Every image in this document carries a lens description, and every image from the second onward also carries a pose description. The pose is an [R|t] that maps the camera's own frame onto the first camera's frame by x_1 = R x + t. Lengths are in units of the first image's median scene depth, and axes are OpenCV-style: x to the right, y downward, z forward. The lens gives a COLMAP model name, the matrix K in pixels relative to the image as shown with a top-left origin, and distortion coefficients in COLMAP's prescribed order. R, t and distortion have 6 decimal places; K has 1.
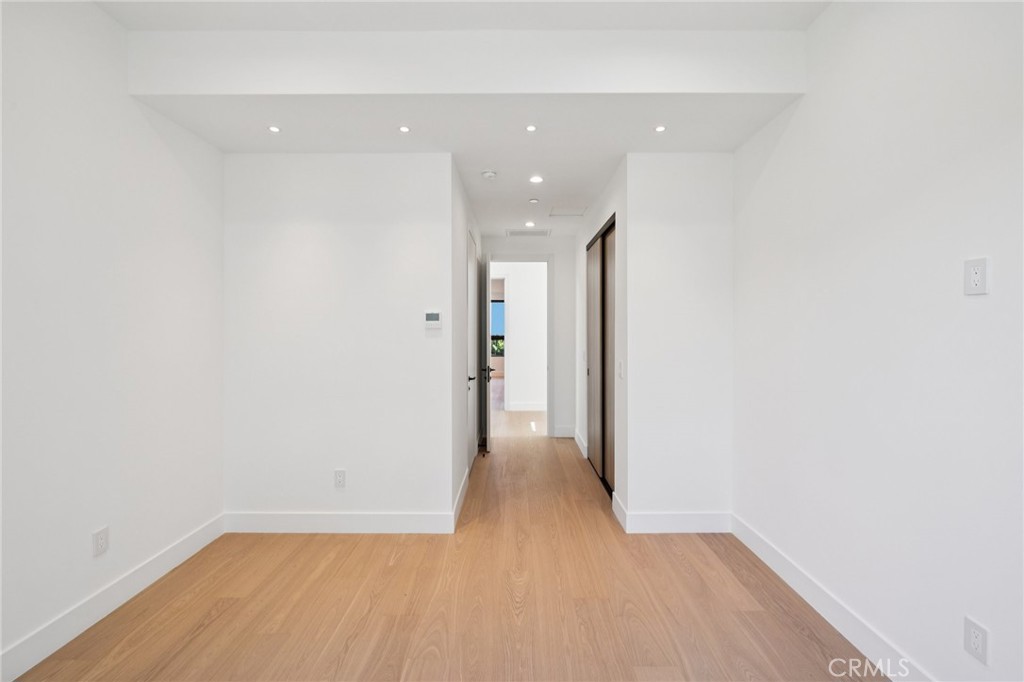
lens RADIAL K [[460.8, 0, 513.5], [0, 460.8, 338.7], [0, 0, 1]] dist [-0.003253, 0.000443]
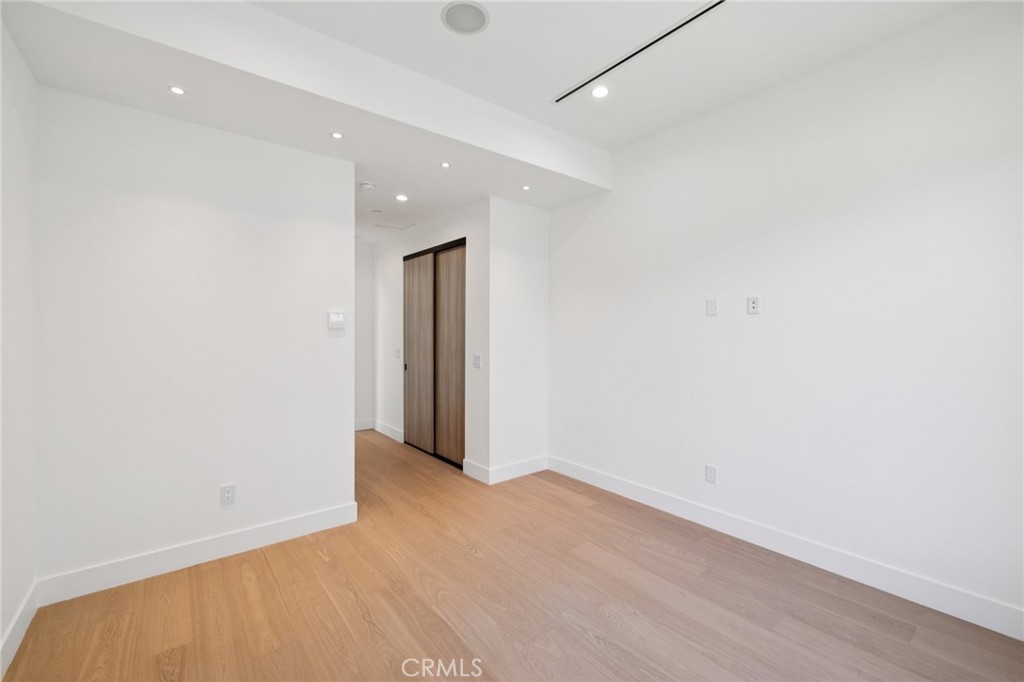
lens RADIAL K [[428.5, 0, 512.0], [0, 428.5, 341.2], [0, 0, 1]] dist [0.003569, 0.000774]
pose [[0.780190, -0.010597, 0.625453, -0.502614], [0.006899, 0.999941, 0.008336, 0.001691], [-0.625505, -0.002189, 0.780217, 0.003768]]
